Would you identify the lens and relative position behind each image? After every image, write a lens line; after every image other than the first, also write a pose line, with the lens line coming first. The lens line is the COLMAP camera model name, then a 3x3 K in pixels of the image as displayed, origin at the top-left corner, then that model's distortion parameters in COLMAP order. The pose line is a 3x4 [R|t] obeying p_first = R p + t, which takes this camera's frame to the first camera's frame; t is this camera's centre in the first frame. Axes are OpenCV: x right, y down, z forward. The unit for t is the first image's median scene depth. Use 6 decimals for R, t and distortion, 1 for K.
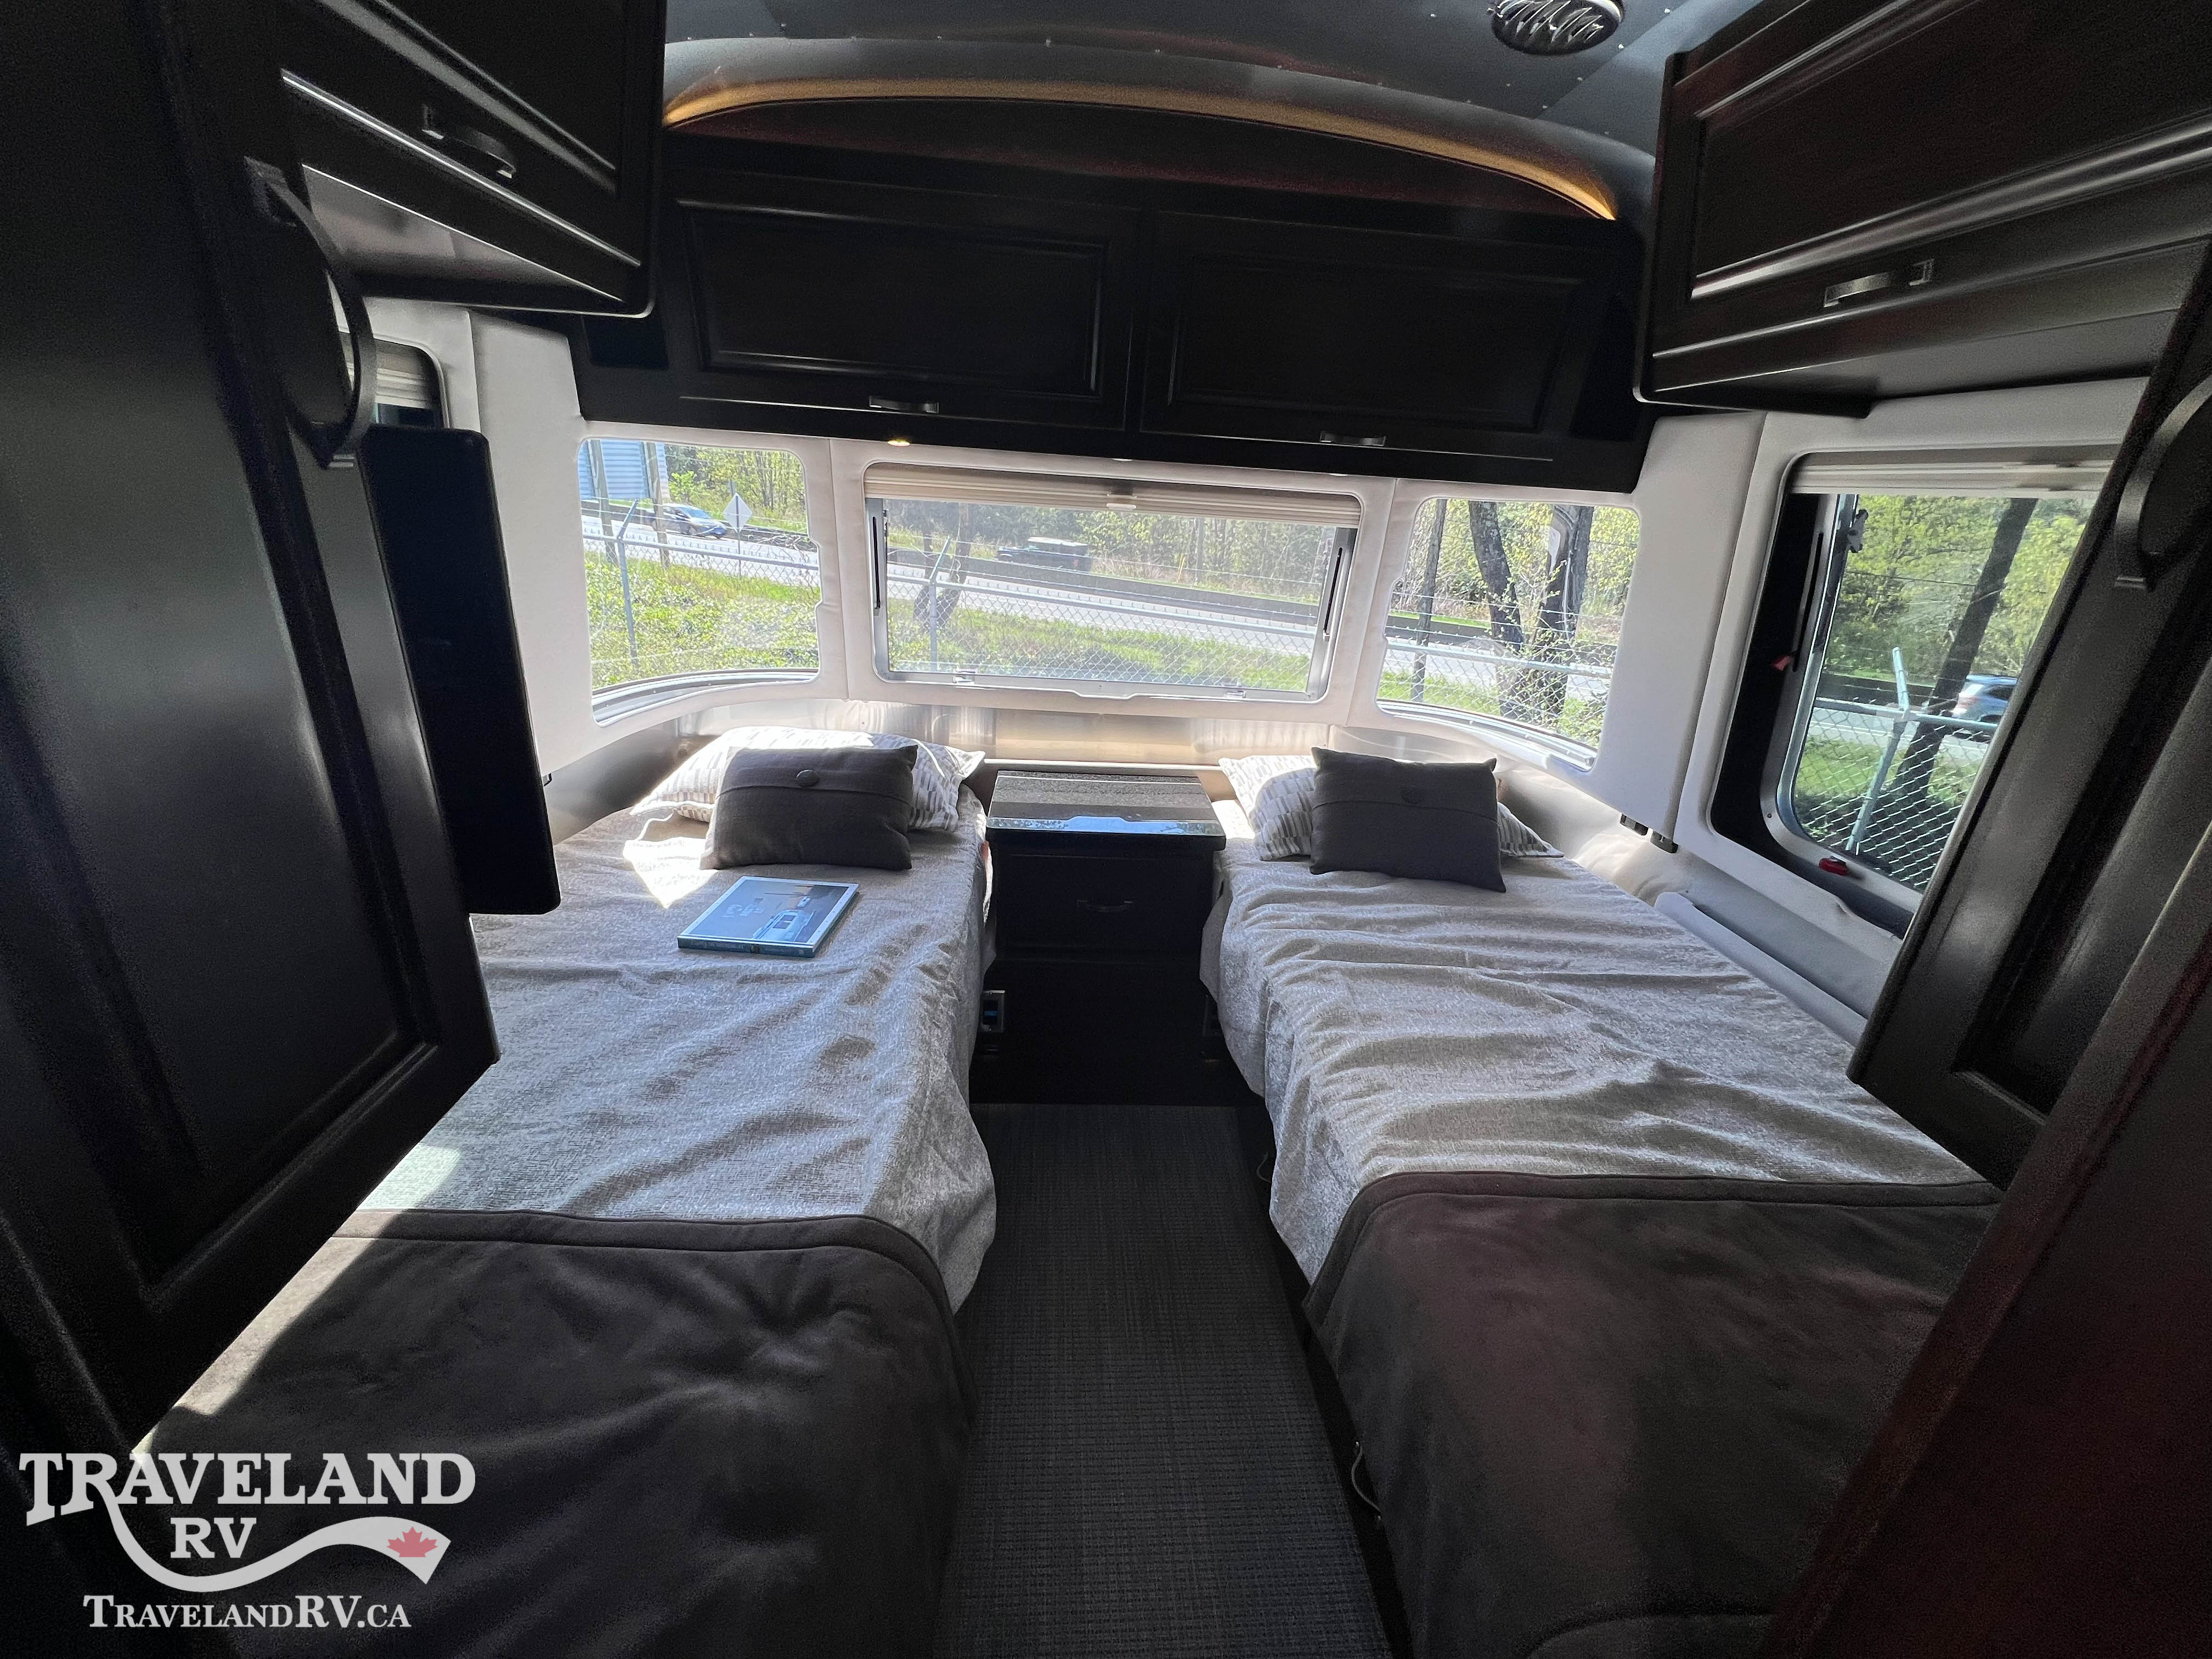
lens RADIAL K [[886.9, 0, 1107.8], [0, 886.9, 831.2], [0, 0, 1]] dist [-0.001778, 0.000757]
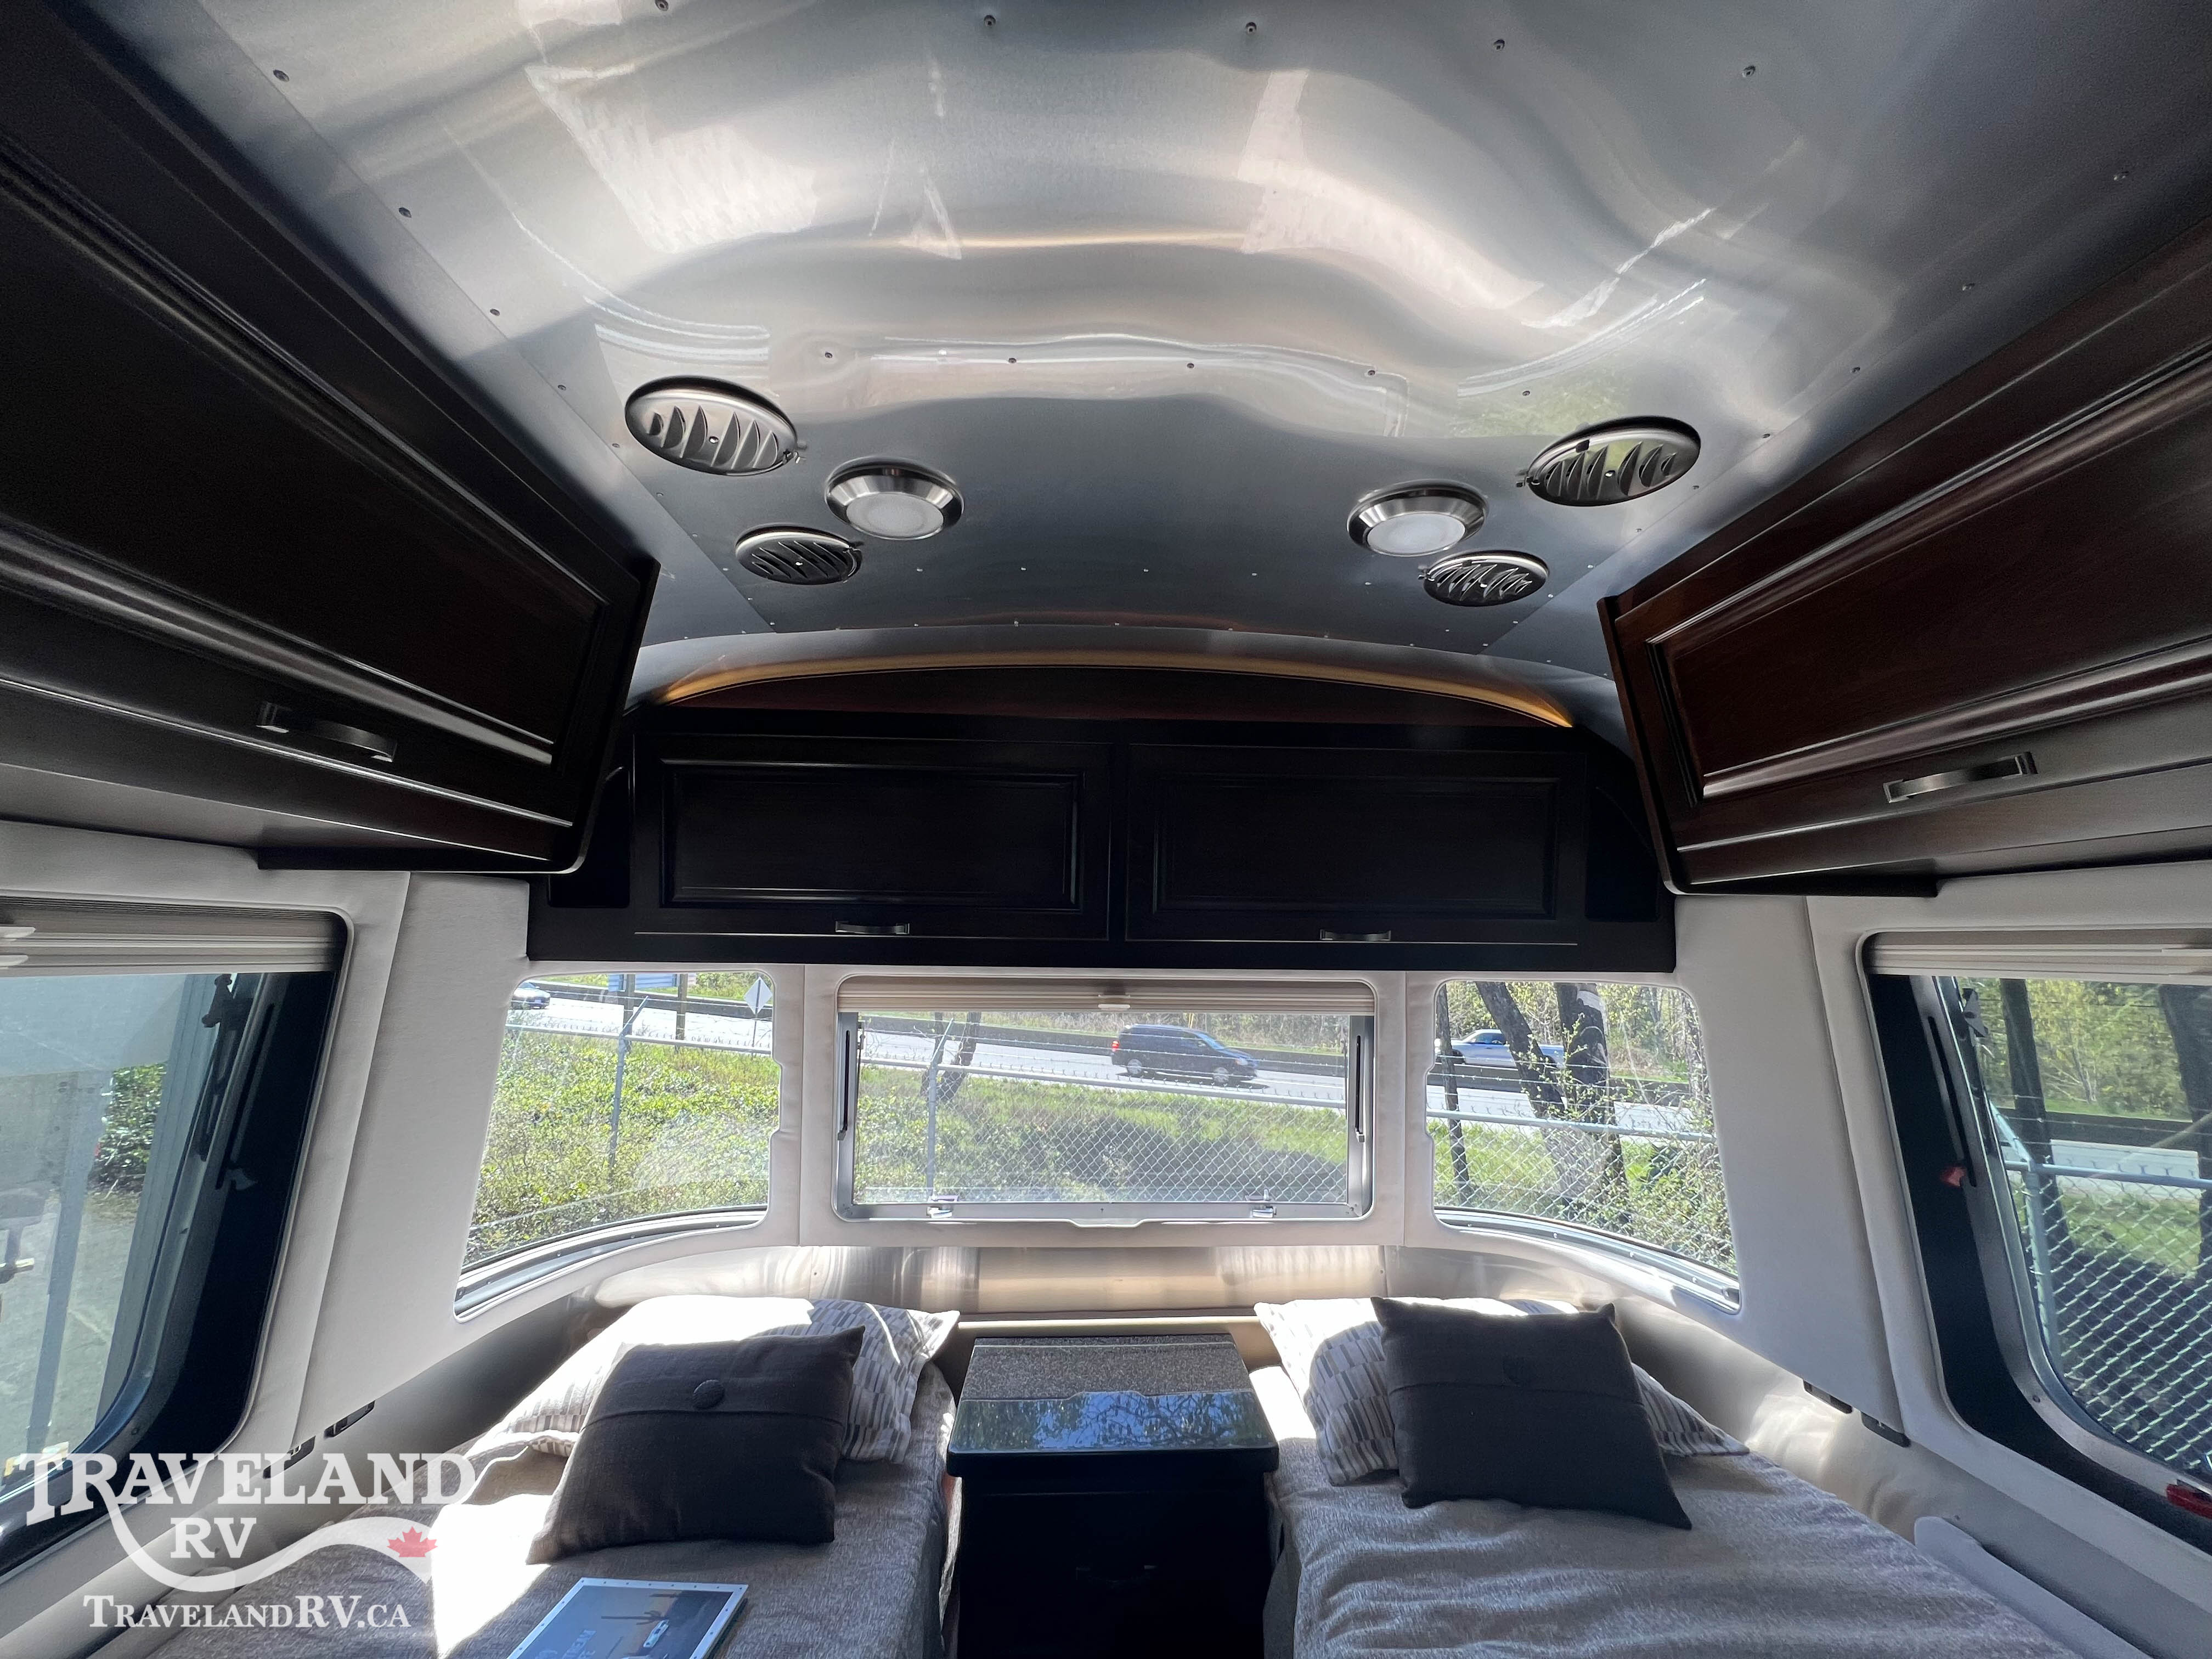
lens RADIAL K [[886.9, 0, 1113.9], [0, 886.9, 831.4], [0, 0, 1]] dist [-0.001778, 0.000757]
pose [[0.998582, -0.052941, 0.005660, 0.022617], [0.049085, 0.874188, -0.483100, -0.093284], [0.020628, 0.482693, 0.875547, 0.119786]]
